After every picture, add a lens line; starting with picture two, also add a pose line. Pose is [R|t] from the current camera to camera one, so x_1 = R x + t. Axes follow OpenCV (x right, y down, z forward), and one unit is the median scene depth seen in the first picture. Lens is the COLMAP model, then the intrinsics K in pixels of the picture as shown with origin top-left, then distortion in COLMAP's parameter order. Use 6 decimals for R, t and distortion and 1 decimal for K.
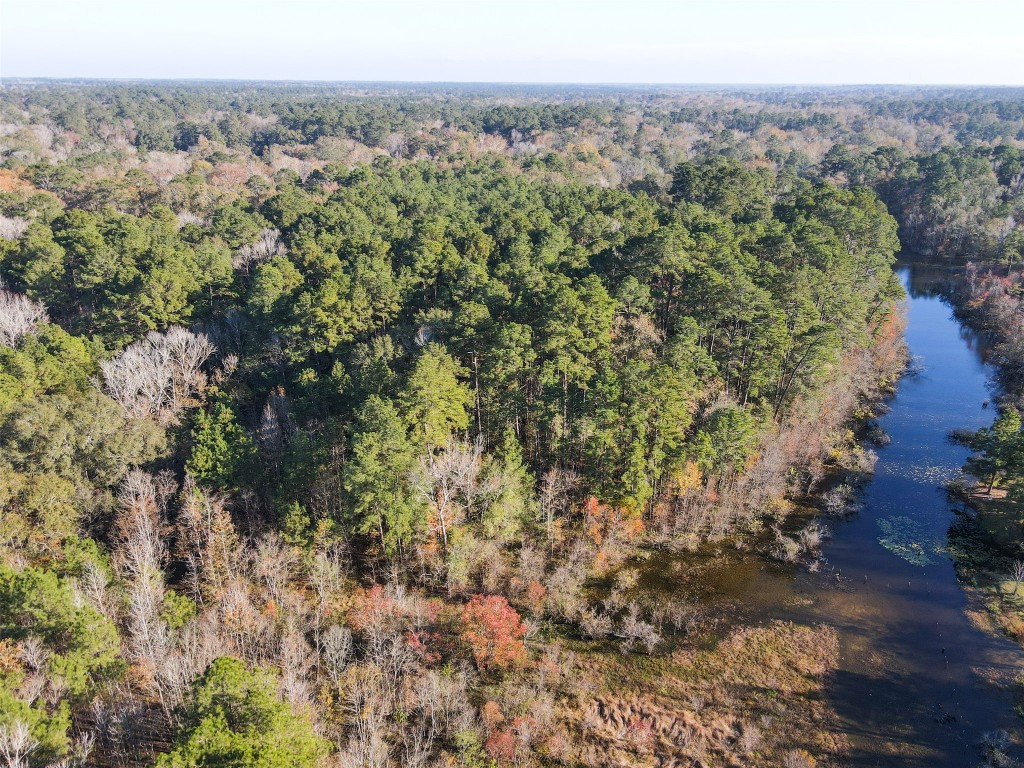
lens RADIAL K [[746.6, 0, 512.0], [0, 746.6, 384.0], [0, 0, 1]] dist [0.001746, 0.007663]
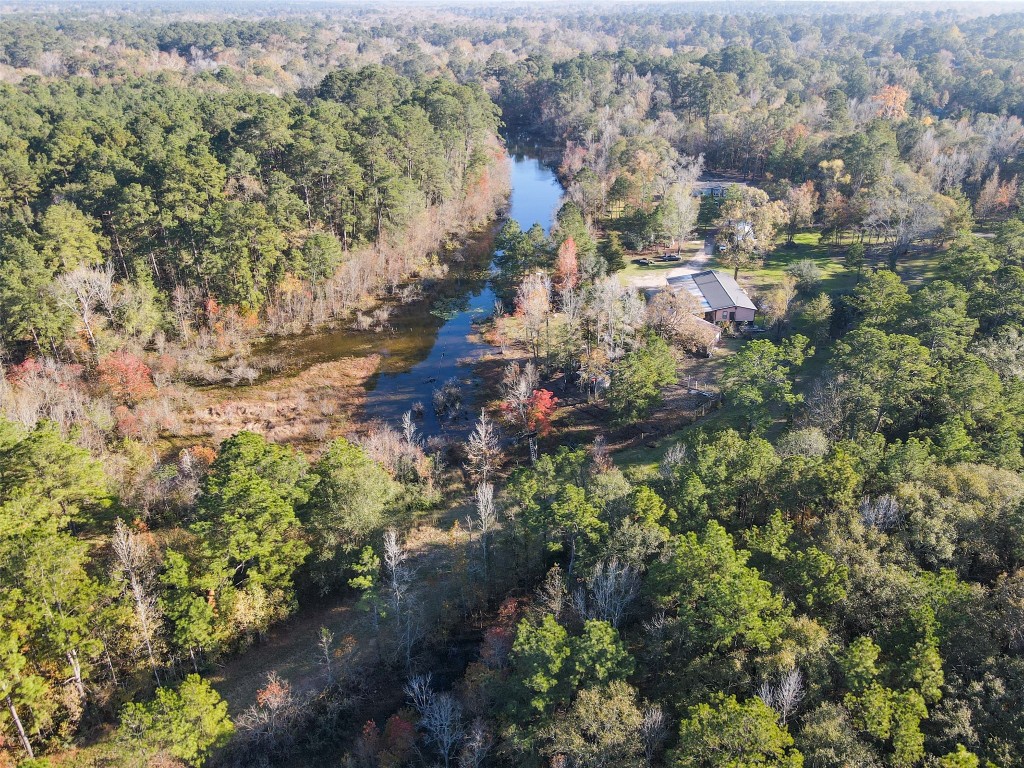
lens RADIAL K [[793.0, 0, 536.7], [0, 793.0, 353.1], [0, 0, 1]] dist [-0.002502, 0.032421]
pose [[0.936371, -0.145038, 0.319645, 0.146976], [0.132818, 0.989333, 0.059830, 0.186578], [-0.324913, -0.013568, 0.945646, -0.454575]]
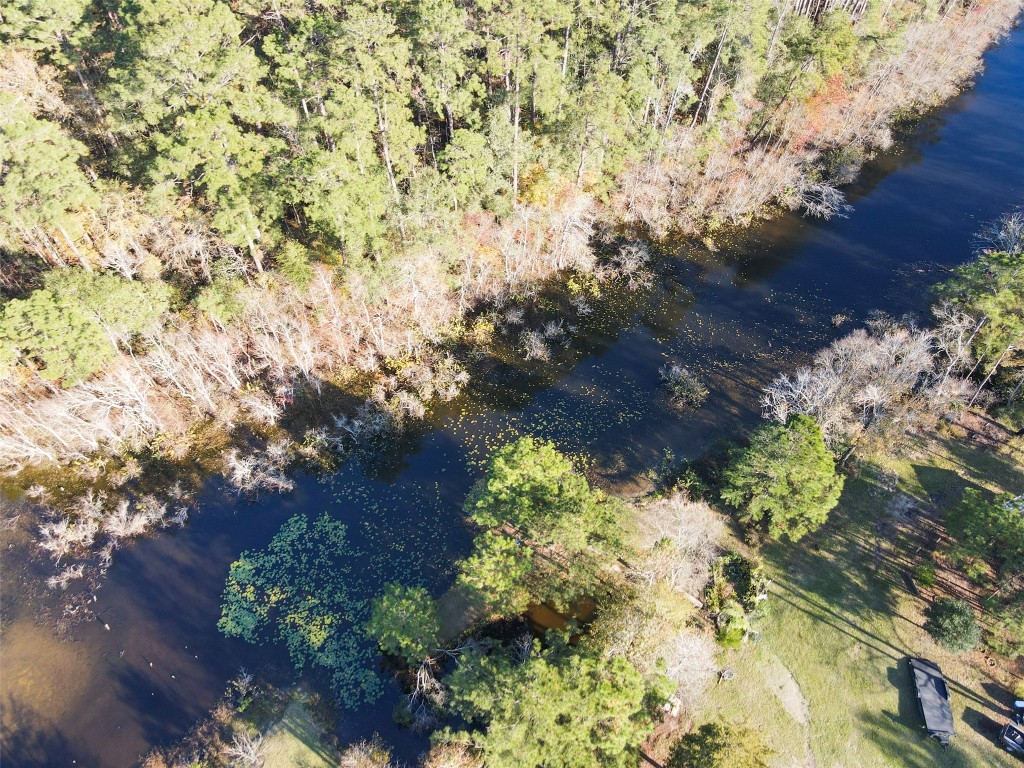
lens RADIAL K [[746.6, 0, 512.0], [0, 746.6, 384.0], [0, 0, 1]] dist [0.001746, 0.007663]
pose [[0.917983, 0.315890, -0.239836, 0.666892], [-0.149507, 0.835692, 0.528457, -0.223632], [0.367363, -0.449257, 0.814379, 0.540152]]
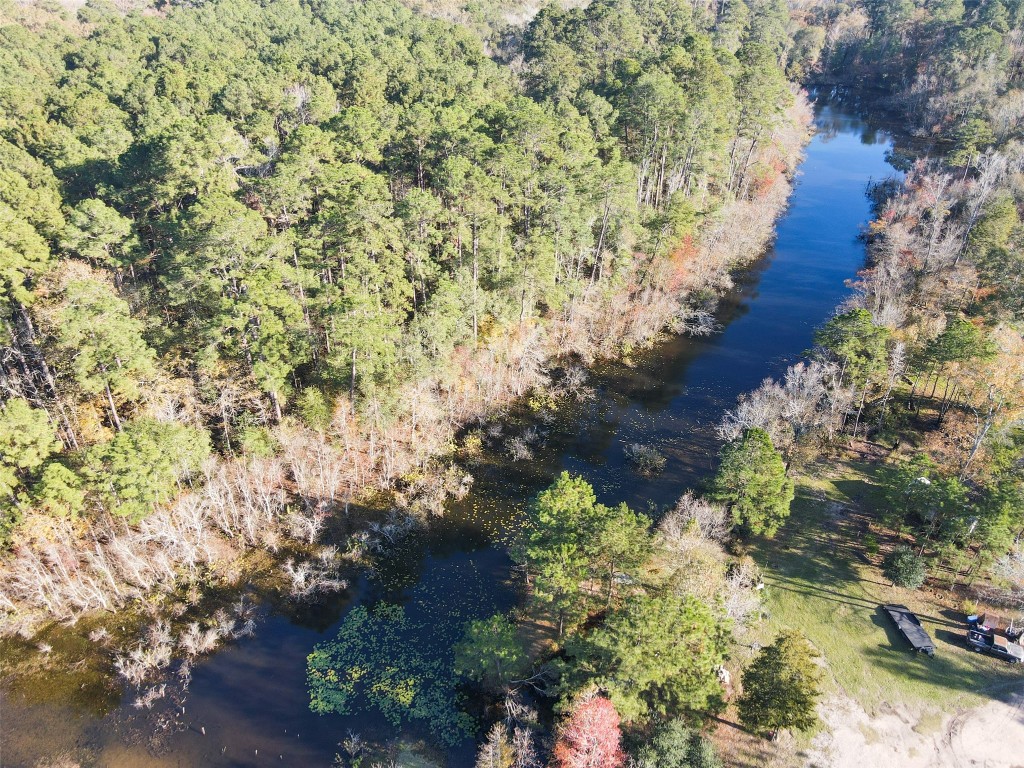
lens RADIAL K [[746.6, 0, 512.0], [0, 746.6, 384.0], [0, 0, 1]] dist [0.001746, 0.007663]
pose [[0.986659, 0.096635, -0.131021, 0.609782], [-0.066360, 0.973609, 0.218362, -0.149836], [0.148665, -0.206754, 0.967032, 0.359806]]
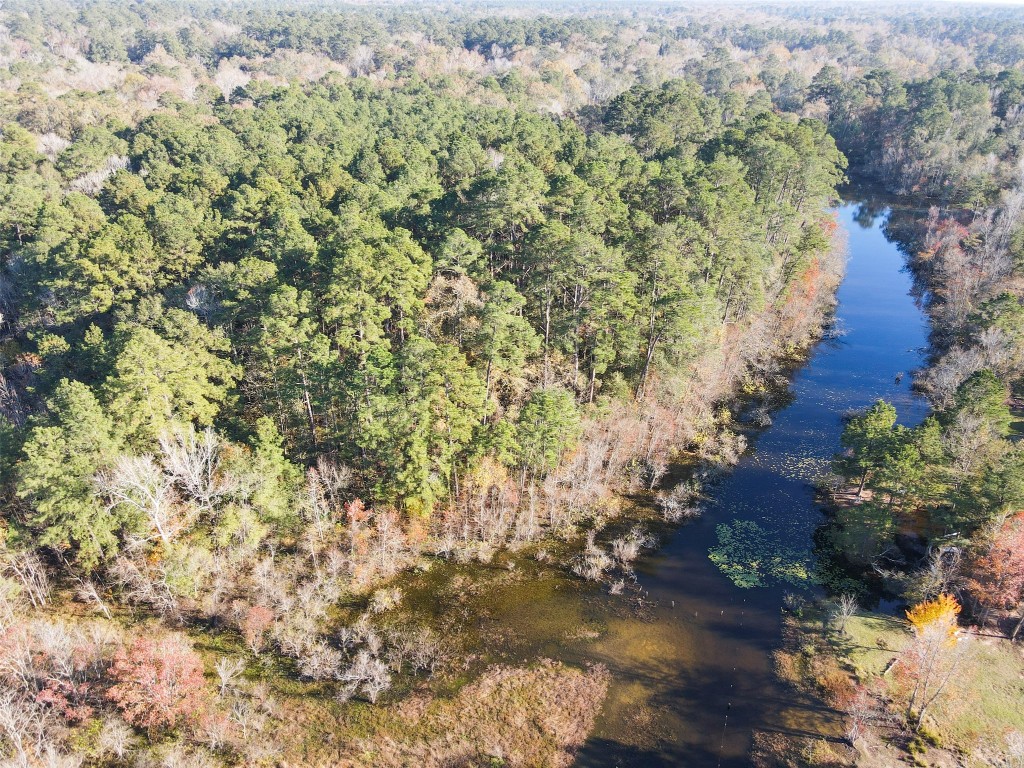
lens RADIAL K [[746.9, 0, 512.0], [0, 746.9, 384.0], [0, 0, 1]] dist [0.015023, -0.005355]
pose [[0.999592, 0.023110, -0.016774, 0.229553], [-0.021360, 0.994965, 0.097916, -0.051406], [0.018952, -0.097518, 0.995053, 0.136551]]
